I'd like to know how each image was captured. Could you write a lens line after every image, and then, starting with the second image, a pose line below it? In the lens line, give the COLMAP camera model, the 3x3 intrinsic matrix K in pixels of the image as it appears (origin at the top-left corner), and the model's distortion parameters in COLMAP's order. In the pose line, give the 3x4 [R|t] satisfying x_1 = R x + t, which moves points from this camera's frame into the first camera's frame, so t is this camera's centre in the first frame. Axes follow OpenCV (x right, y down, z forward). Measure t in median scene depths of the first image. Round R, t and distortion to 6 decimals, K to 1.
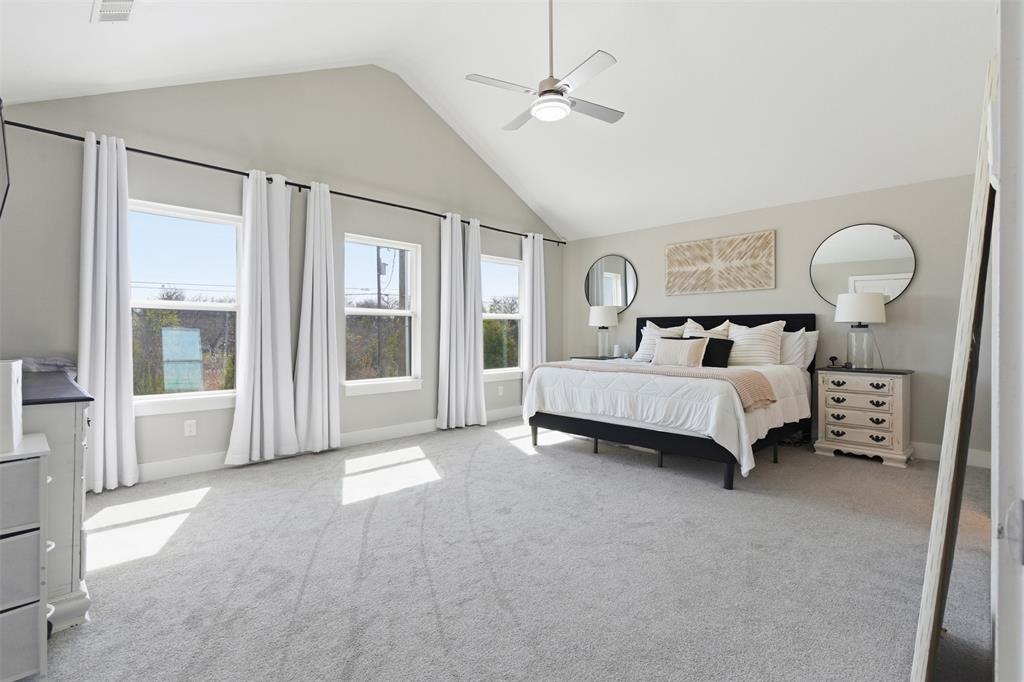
lens RADIAL K [[486.2, 0, 509.5], [0, 486.2, 328.9], [0, 0, 1]] dist [-0.000472, -0.000194]
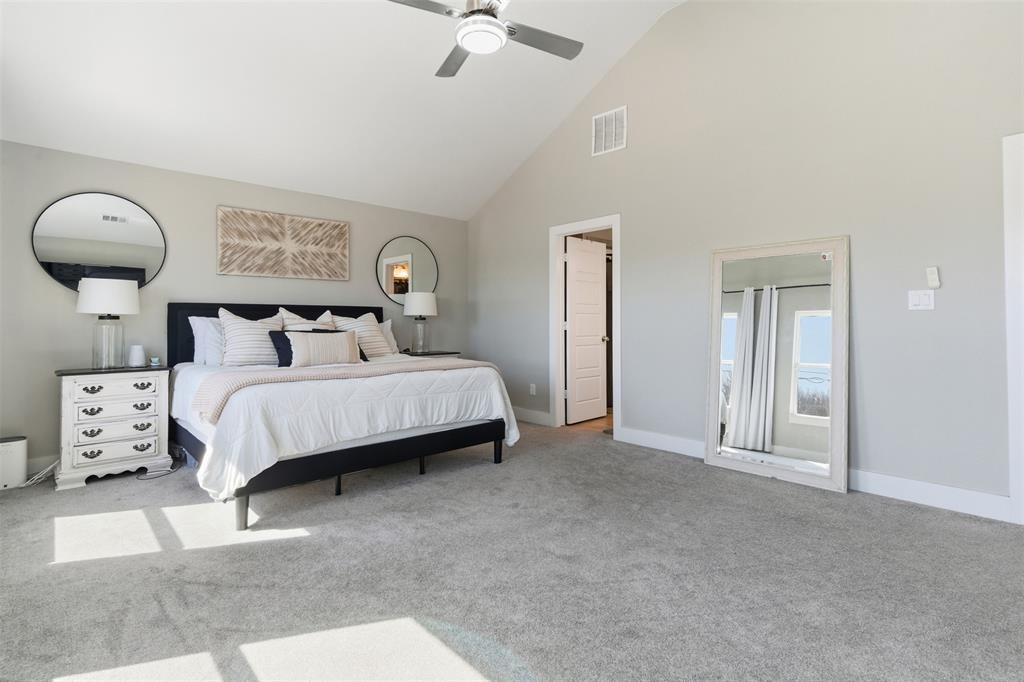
lens RADIAL K [[490.0, 0, 511.3], [0, 490.0, 304.8], [0, 0, 1]] dist [0.002223, 0.000554]
pose [[0.036116, 0.044572, 0.998353, -0.428607], [0.004414, 0.998988, -0.044760, 0.013081], [-0.999338, 0.006023, 0.035882, 0.588553]]
